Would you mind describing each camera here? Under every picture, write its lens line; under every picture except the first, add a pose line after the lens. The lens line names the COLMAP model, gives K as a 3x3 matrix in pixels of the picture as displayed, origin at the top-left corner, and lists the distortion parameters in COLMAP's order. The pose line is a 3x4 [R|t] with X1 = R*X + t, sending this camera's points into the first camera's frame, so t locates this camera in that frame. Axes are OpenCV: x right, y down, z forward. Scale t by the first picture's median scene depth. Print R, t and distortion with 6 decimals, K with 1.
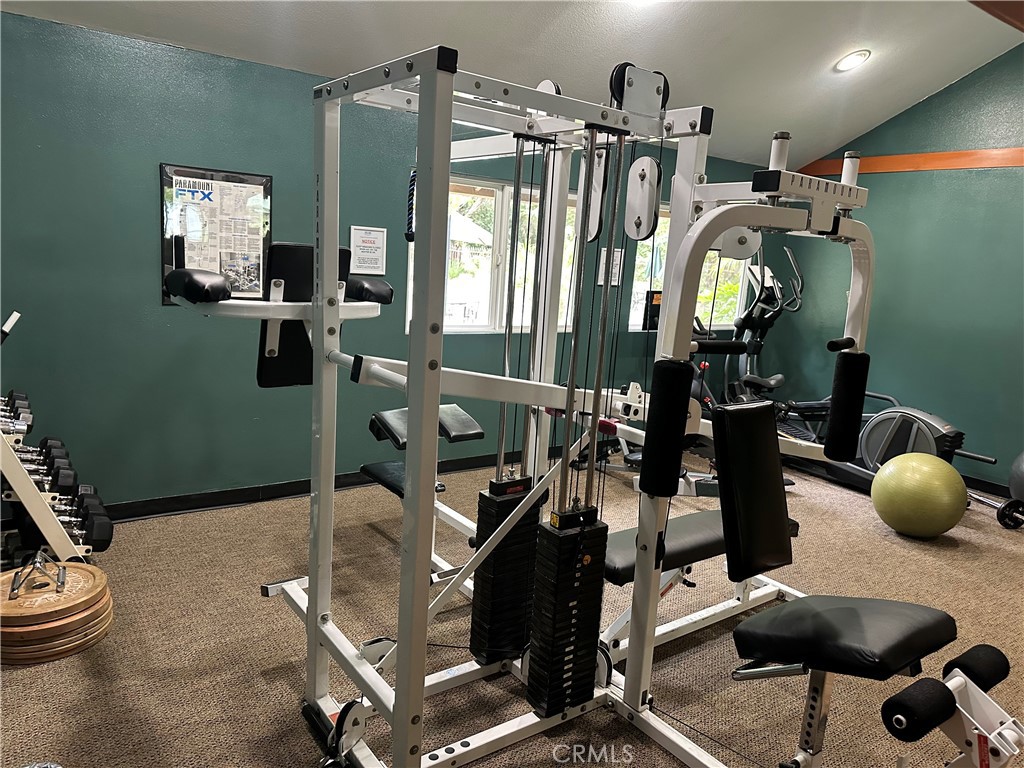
lens RADIAL K [[729.3, 0, 509.1], [0, 729.3, 386.8], [0, 0, 1]] dist [0.001820, -0.000881]
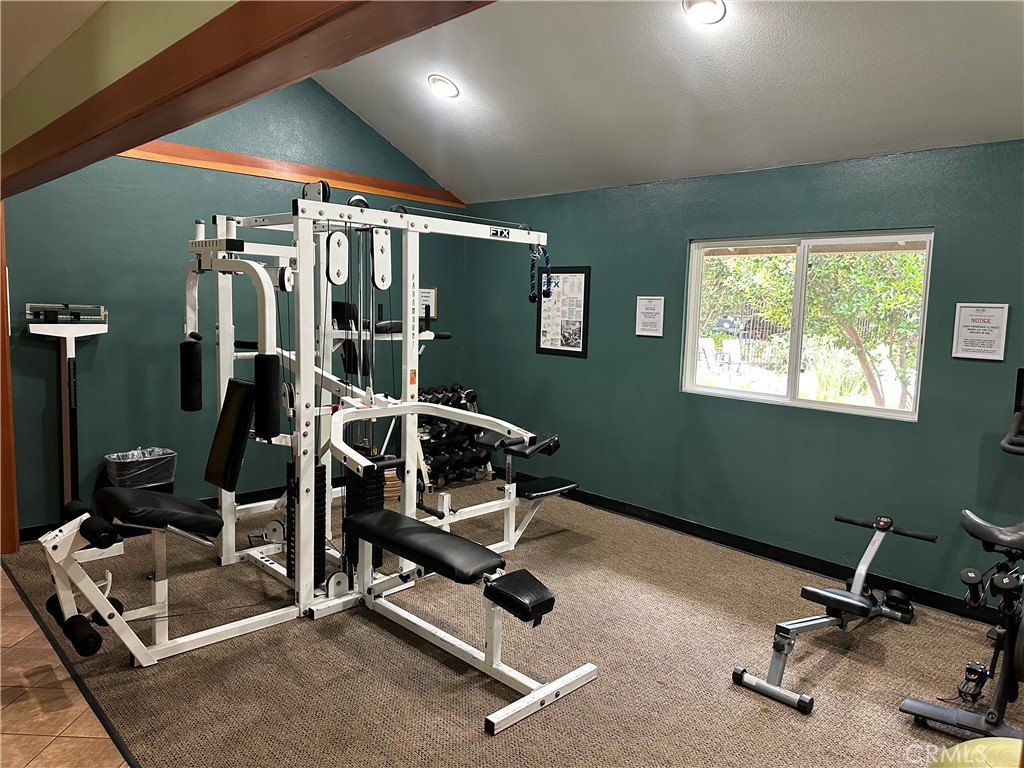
lens RADIAL K [[715.3, 0, 513.5], [0, 715.3, 369.7], [0, 0, 1]] dist [0.048866, -0.000700]
pose [[0.141819, 0.026669, -0.989533, 1.056549], [-0.206687, 0.978402, -0.003253, -0.059949], [0.968074, 0.204985, 0.144268, 0.720998]]
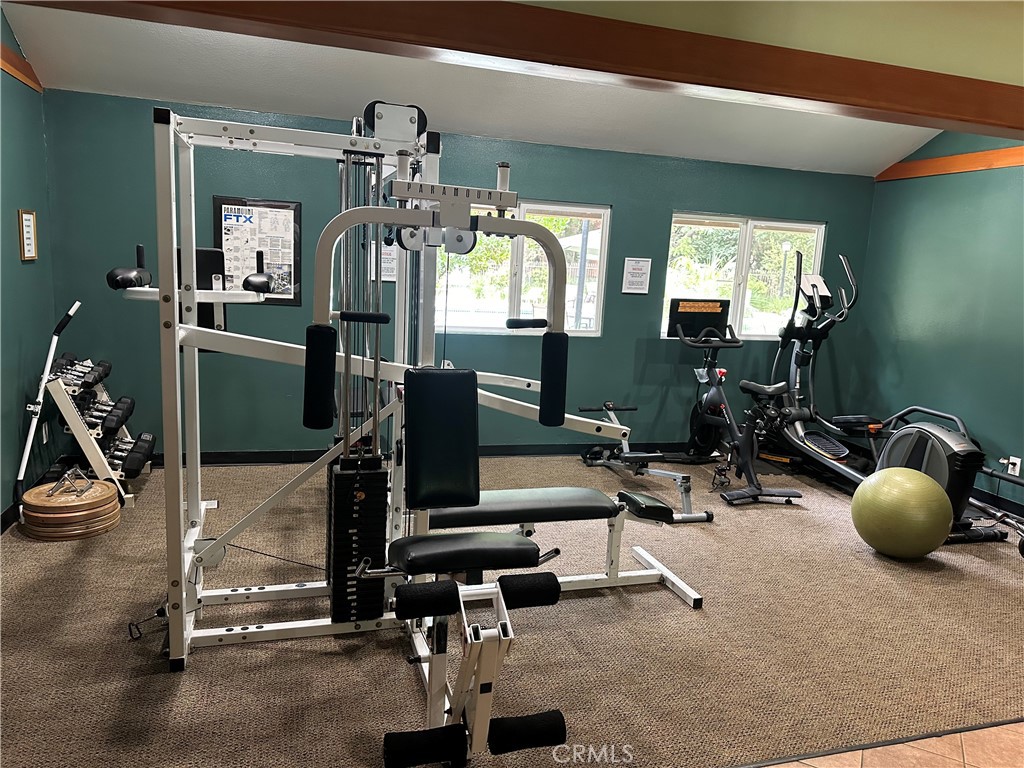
lens RADIAL K [[726.5, 0, 512.0], [0, 726.5, 384.0], [0, 0, 1]] dist [0.009954, -0.003320]
pose [[0.946603, 0.040692, -0.319824, 0.446736], [-0.051677, 0.998327, -0.025933, 0.039377], [0.318233, 0.041076, 0.947122, -0.061758]]
